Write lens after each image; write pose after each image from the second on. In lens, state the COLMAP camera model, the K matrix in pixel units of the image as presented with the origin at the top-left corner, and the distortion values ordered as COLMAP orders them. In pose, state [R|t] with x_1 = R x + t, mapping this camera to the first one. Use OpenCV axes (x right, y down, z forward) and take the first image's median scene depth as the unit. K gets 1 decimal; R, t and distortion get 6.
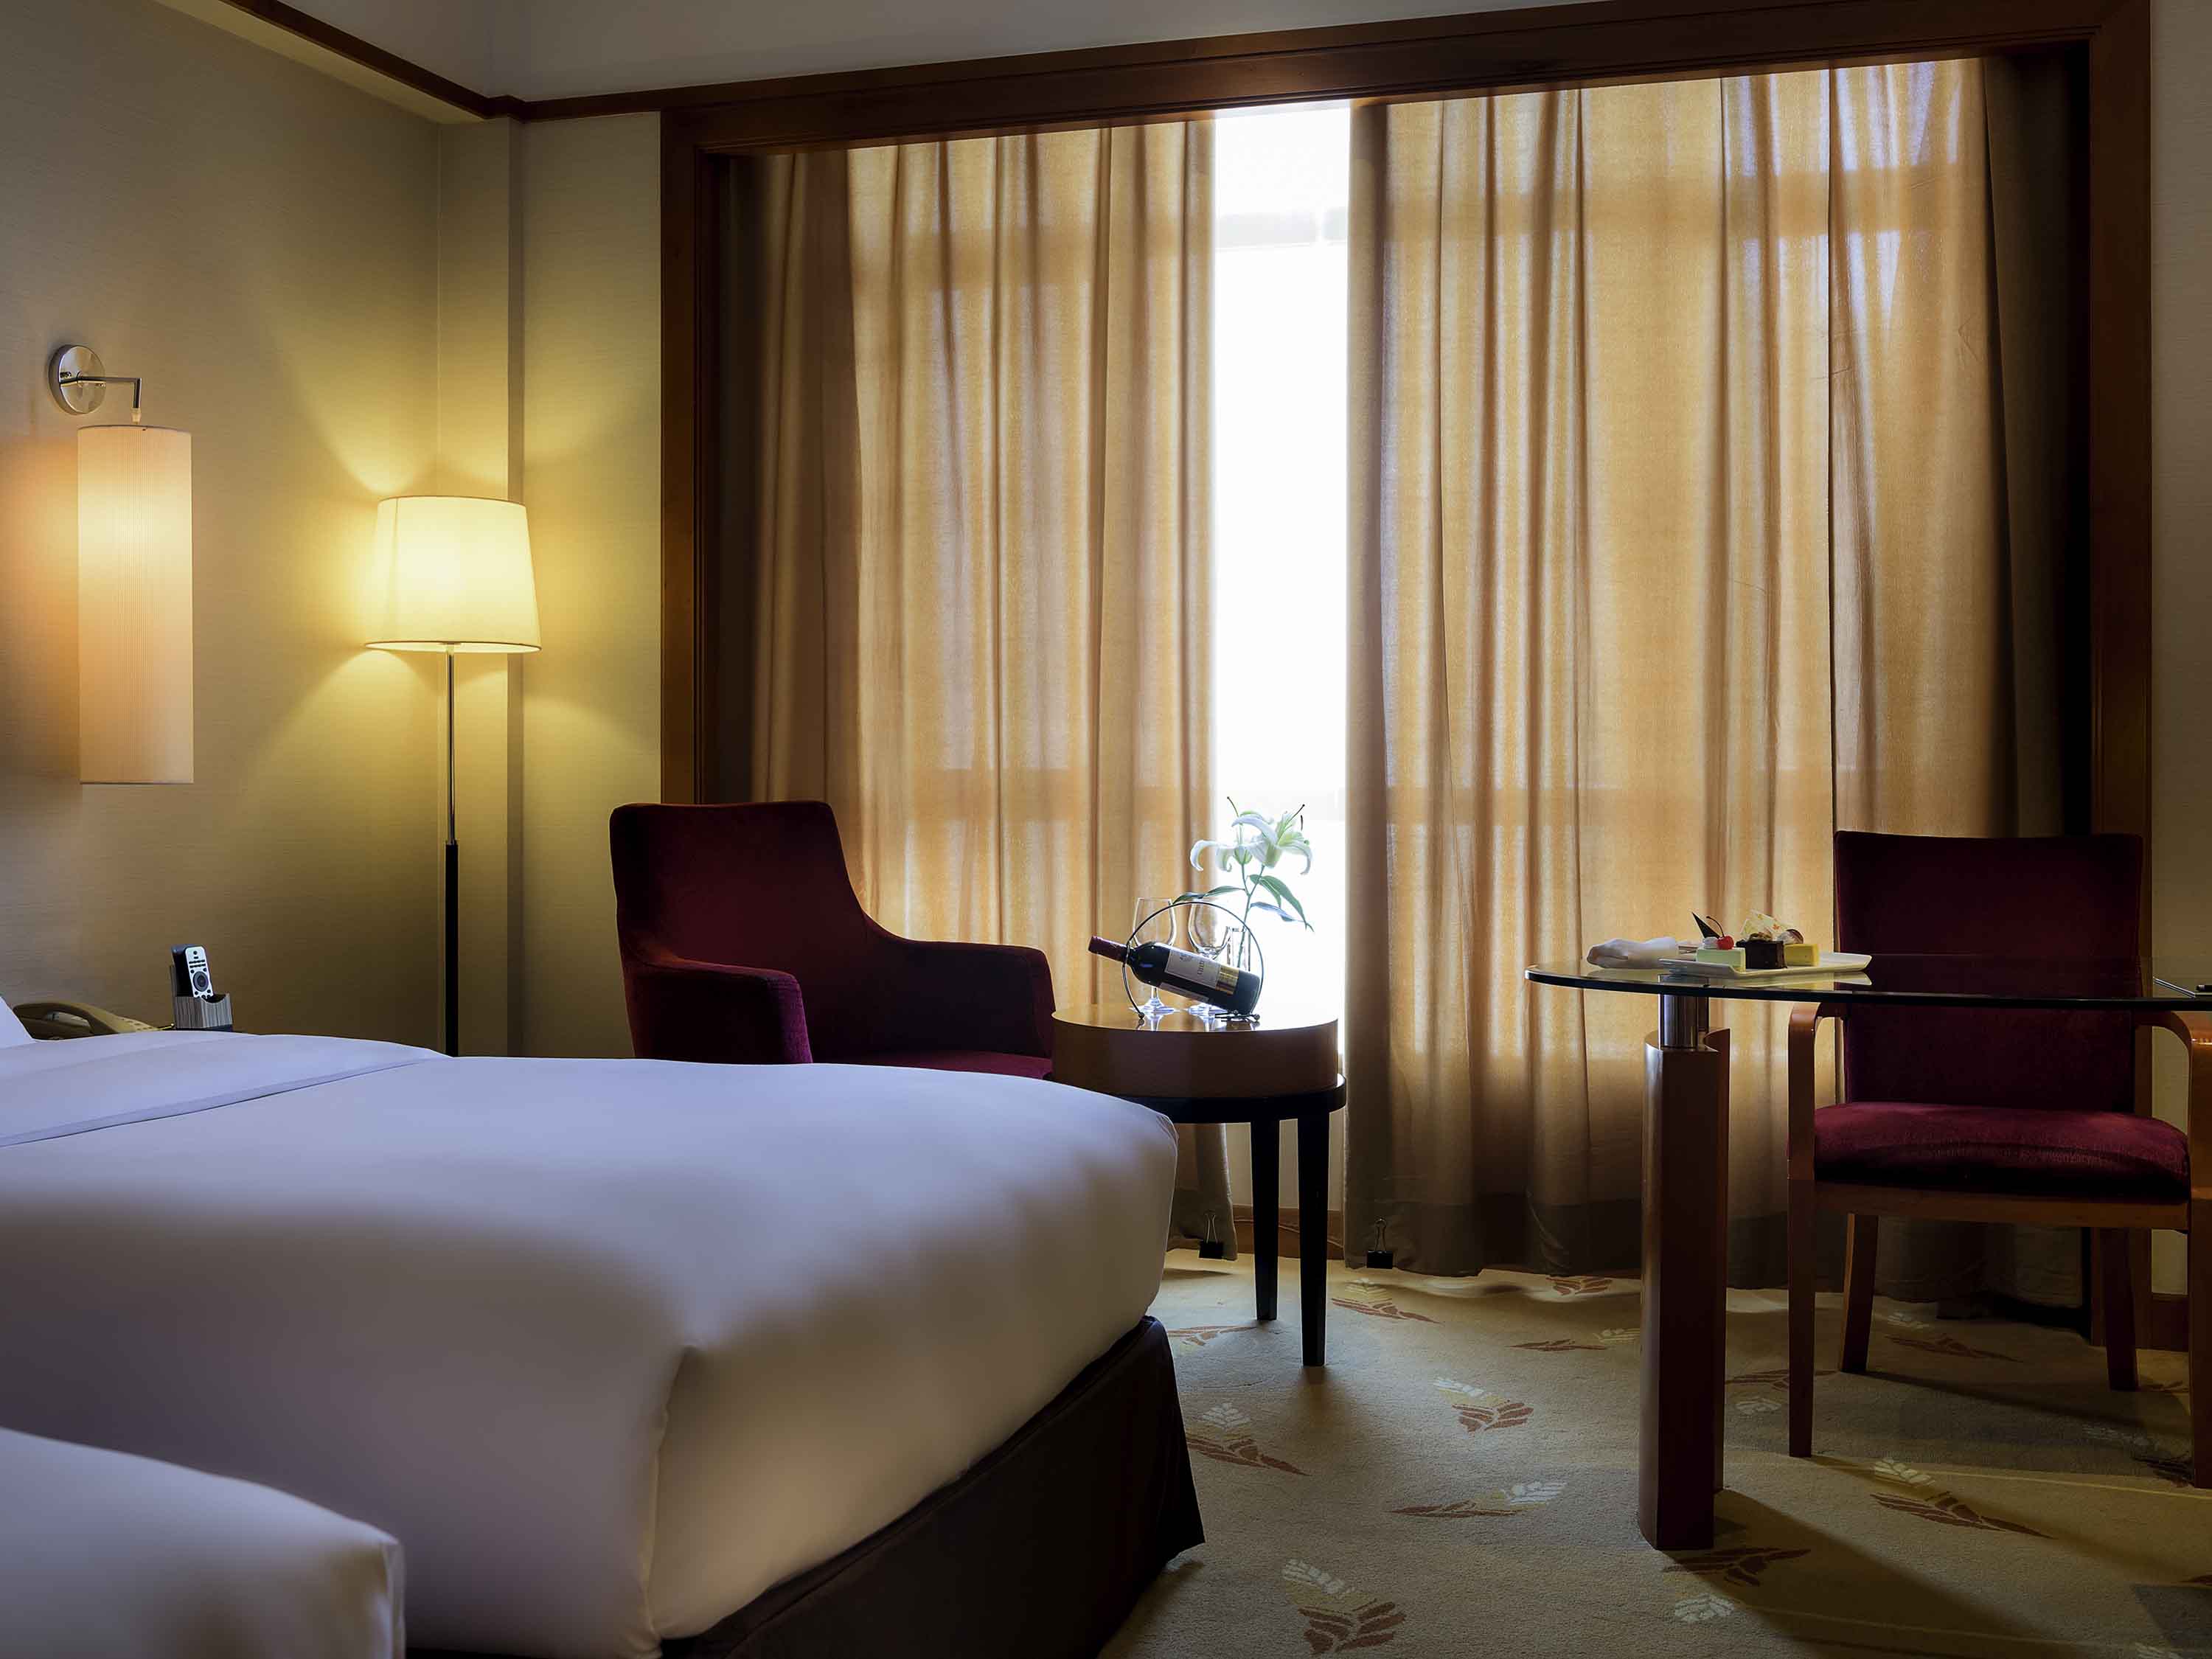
lens RADIAL K [[2465.5, 0, 1101.2], [0, 2465.5, 762.9], [0, 0, 1]] dist [-0.003954, -0.009226]
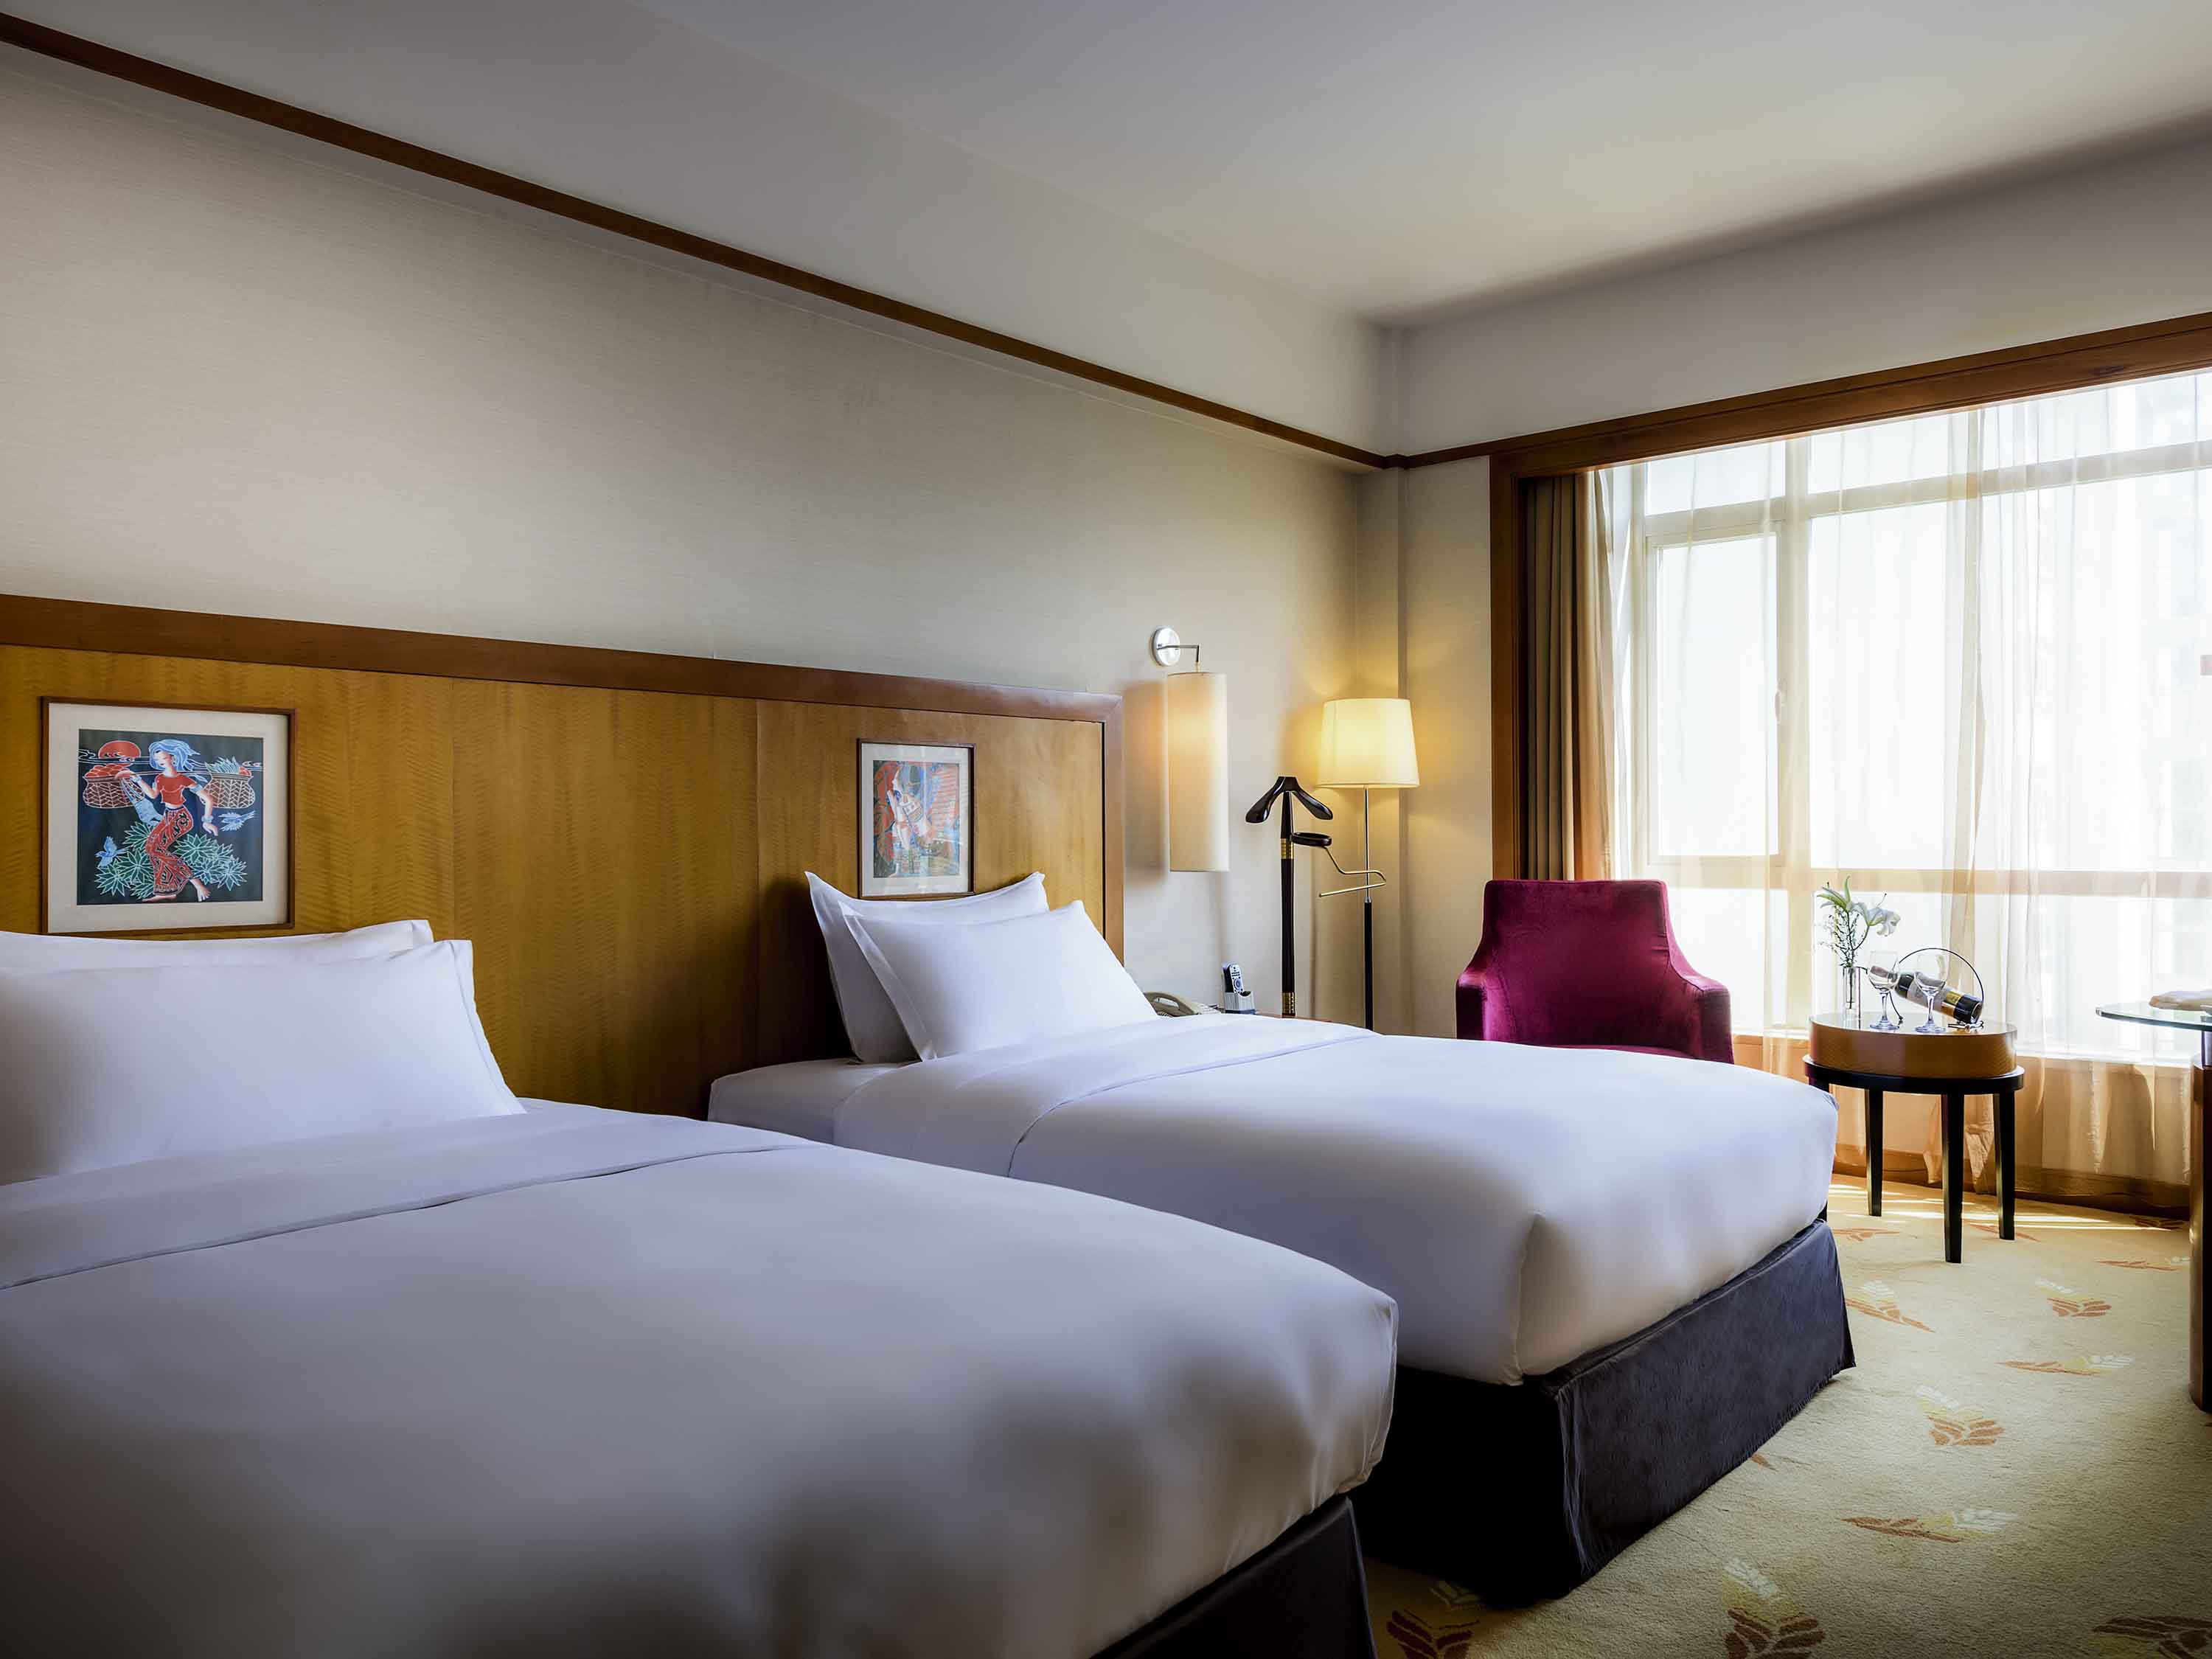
lens RADIAL K [[1588.3, 0, 1106.0], [0, 1588.3, 829.5], [0, 0, 1]] dist [0.023753, -0.034130]
pose [[0.918814, -0.007412, -0.394622, 0.003113], [0.007798, 0.999969, -0.000625, -0.023540], [0.394614, -0.002503, 0.918844, -0.098847]]
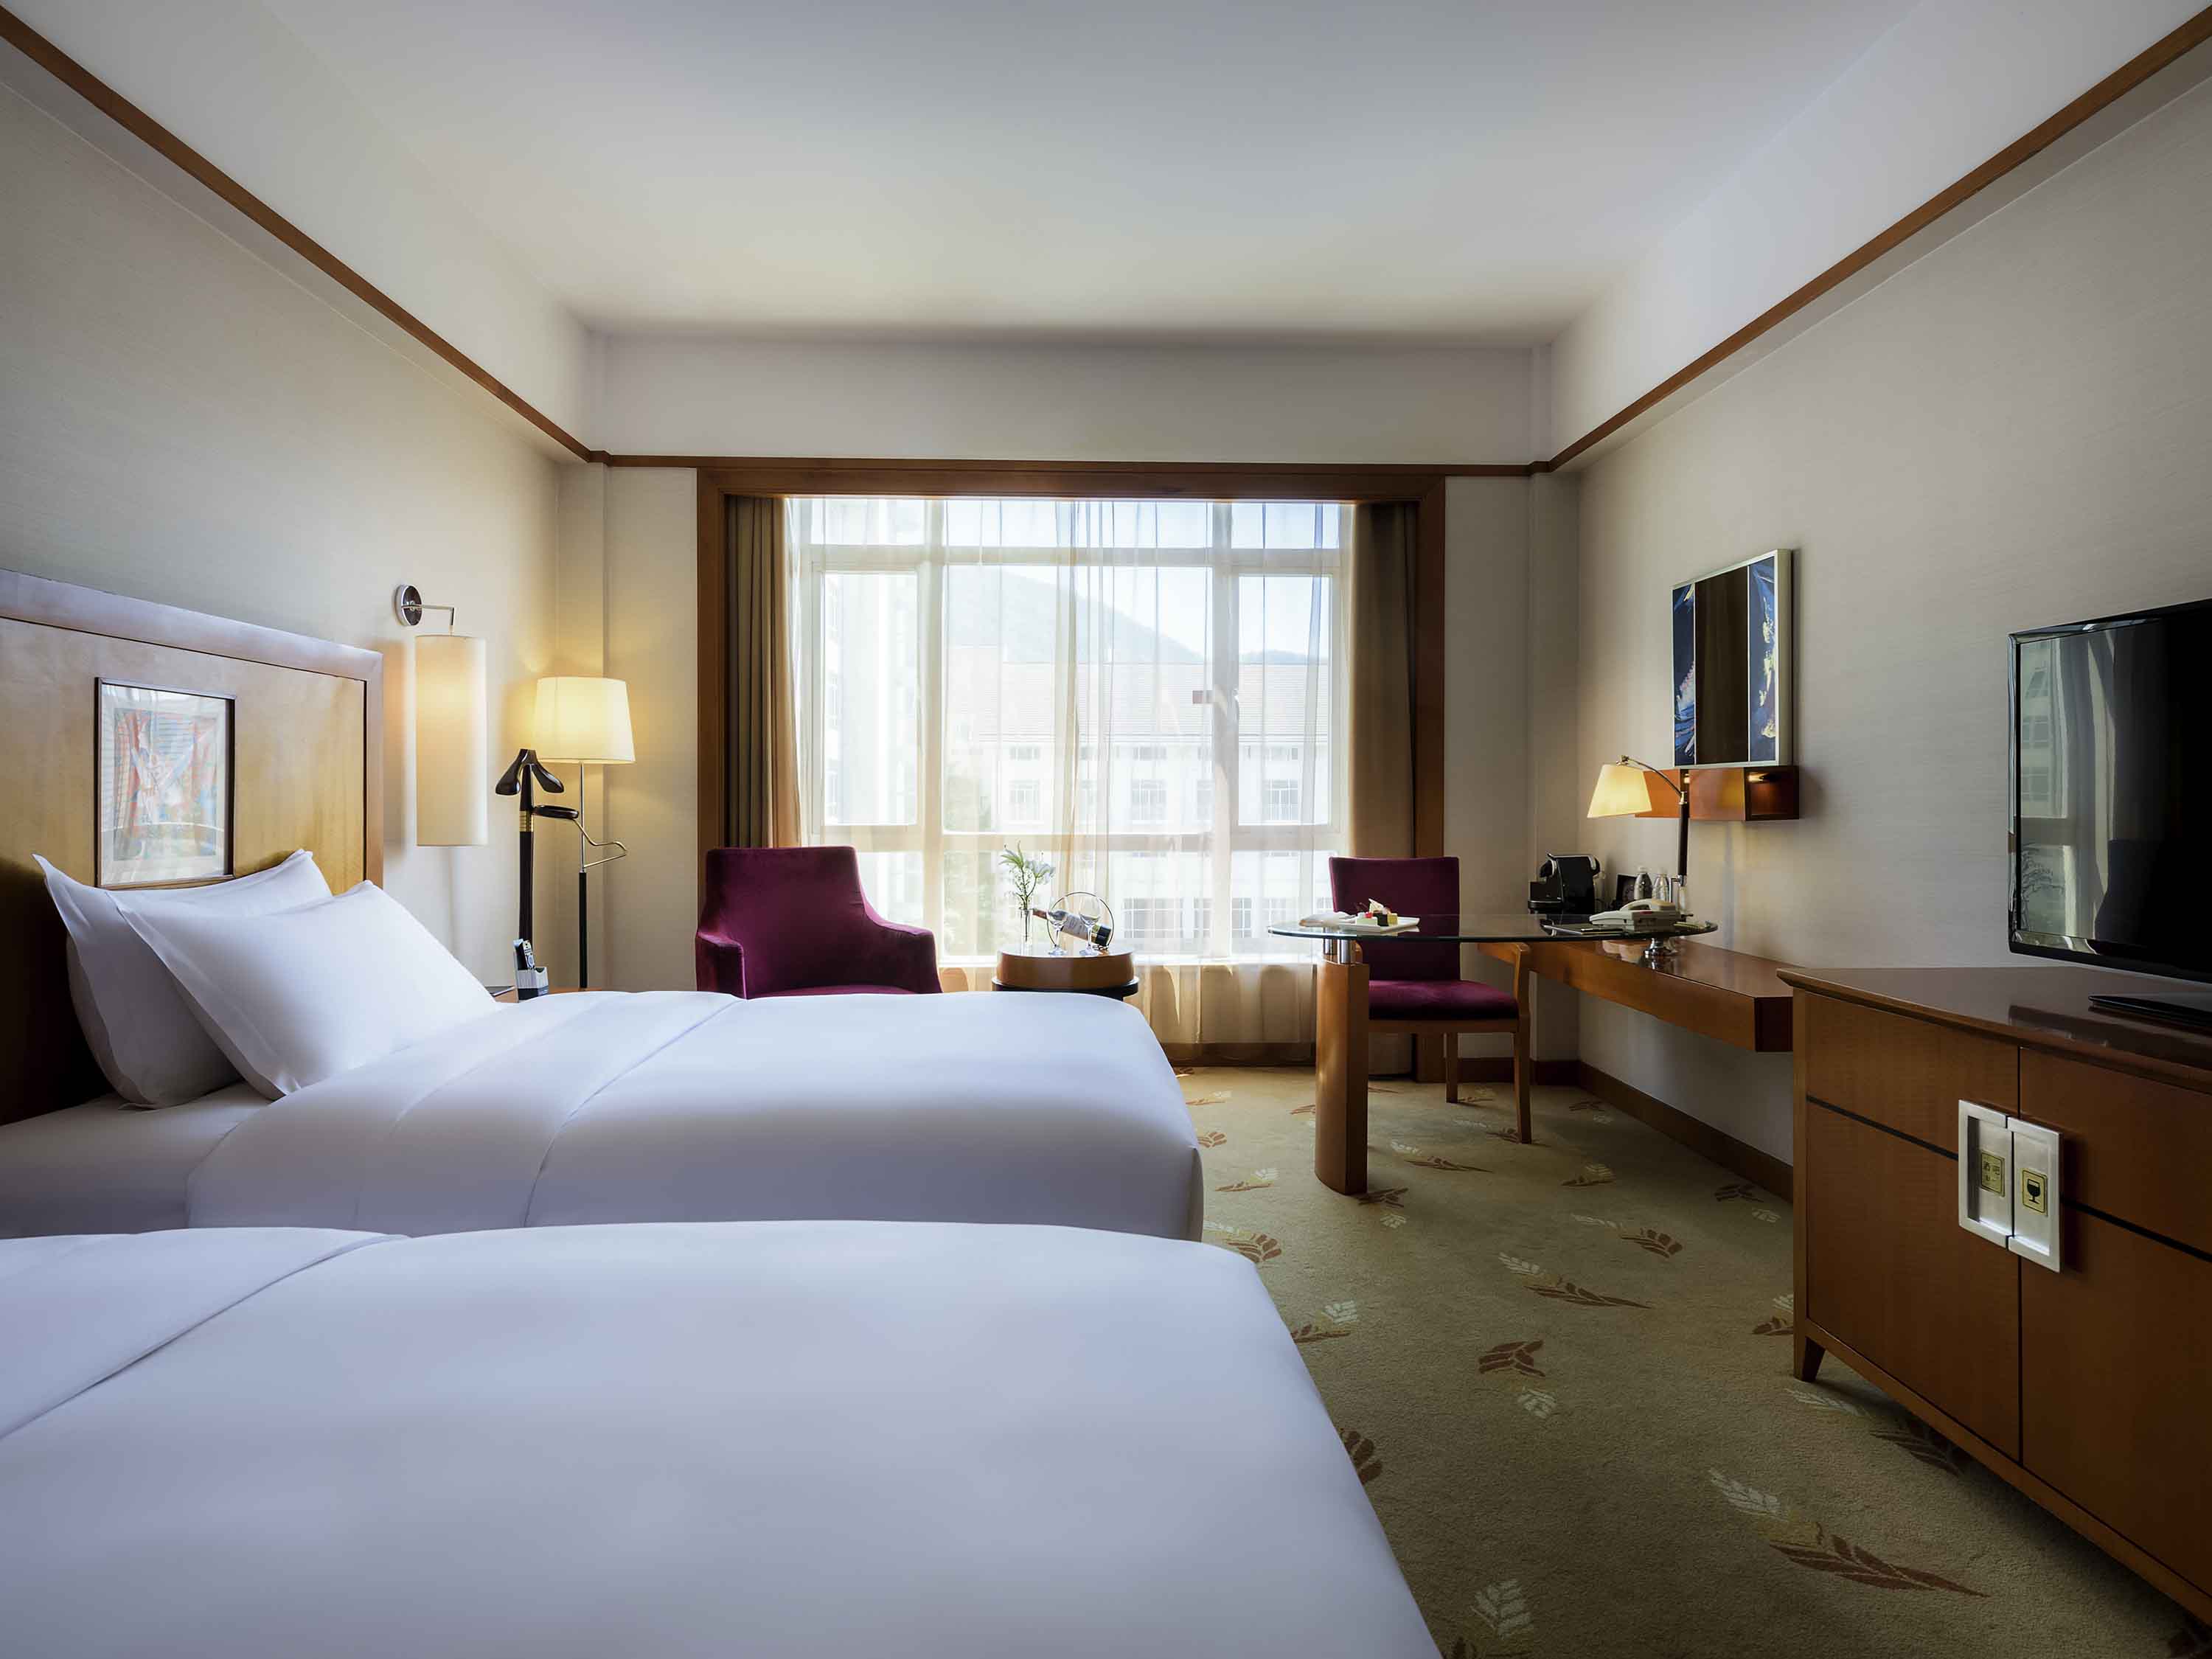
lens RADIAL K [[1245.6, 0, 1111.9], [0, 1245.6, 808.6], [0, 0, 1]] dist [0.002127, -0.000200]
pose [[0.939082, -0.002252, 0.343687, -0.281531], [0.000317, 0.999984, 0.005684, -0.023210], [-0.343694, -0.005228, 0.939067, 0.032321]]
